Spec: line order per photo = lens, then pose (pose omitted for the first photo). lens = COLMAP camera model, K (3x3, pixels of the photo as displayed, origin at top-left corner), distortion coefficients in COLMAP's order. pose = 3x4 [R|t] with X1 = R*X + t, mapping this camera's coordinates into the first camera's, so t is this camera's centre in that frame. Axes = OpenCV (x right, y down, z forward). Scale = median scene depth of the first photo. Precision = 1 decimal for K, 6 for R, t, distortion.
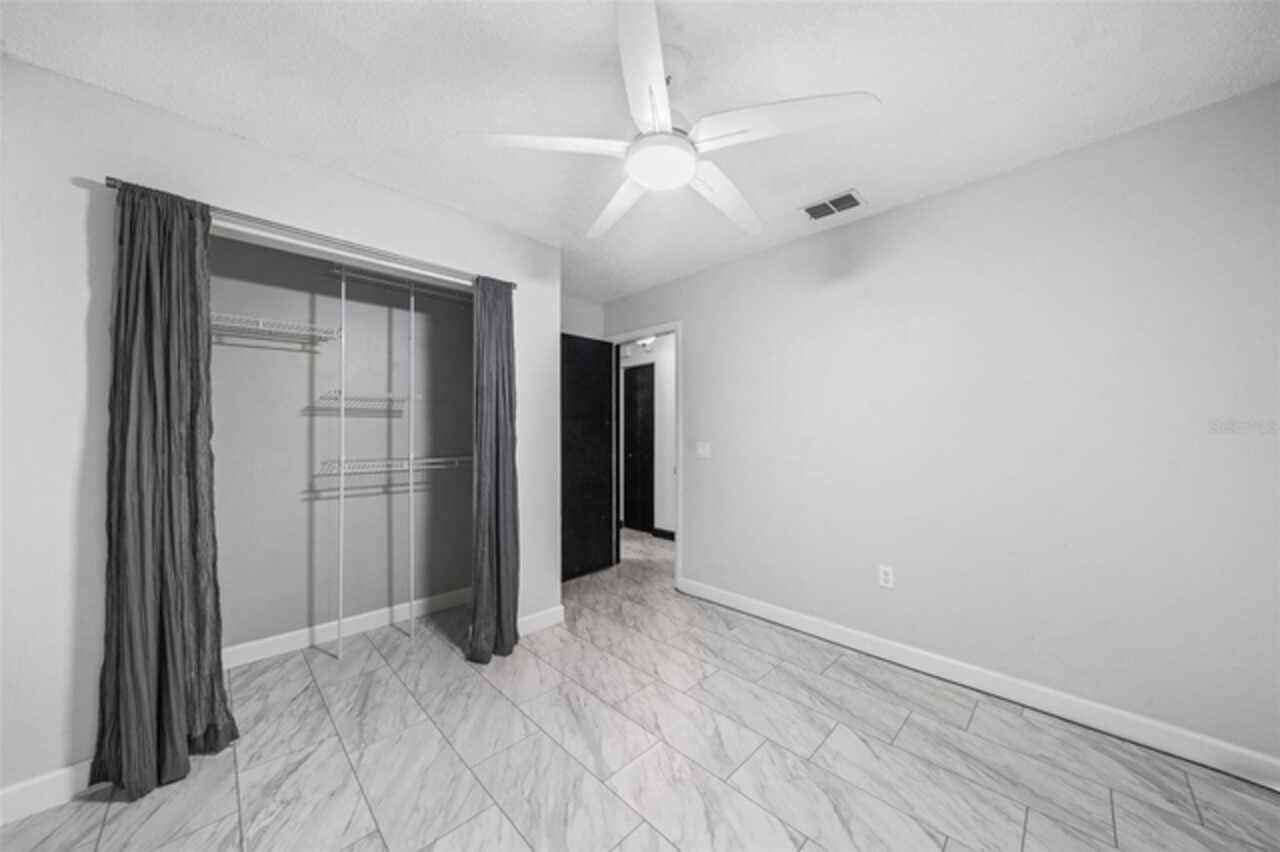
lens RADIAL K [[436.6, 0, 638.3], [0, 436.6, 432.7], [0, 0, 1]] dist [-0.000493, -0.000026]
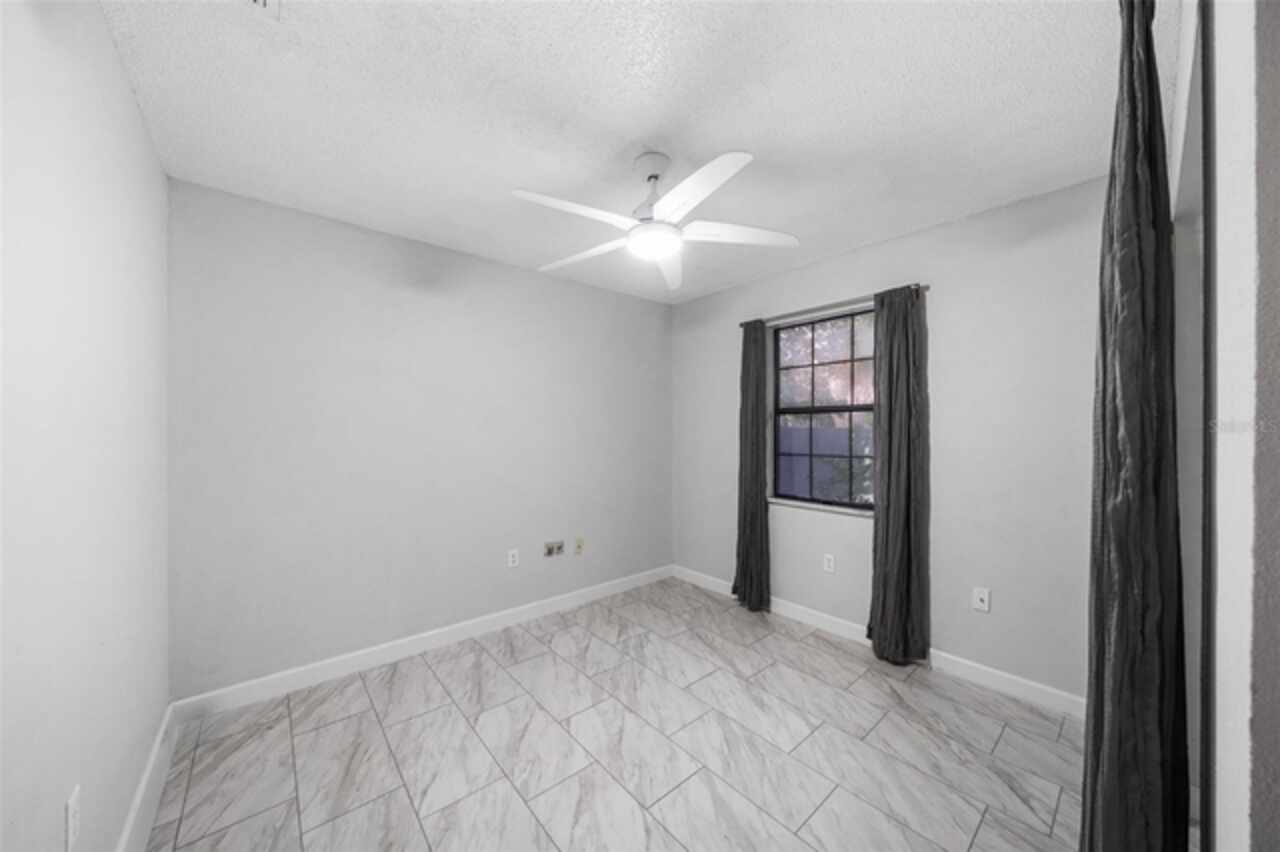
lens RADIAL K [[436.6, 0, 641.6], [0, 436.6, 431.9], [0, 0, 1]] dist [-0.000493, -0.000026]
pose [[-0.997149, -0.002036, 0.075434, -0.003335], [-0.001734, 0.999990, 0.004070, -0.059707], [-0.075441, 0.003928, -0.997143, 2.064998]]
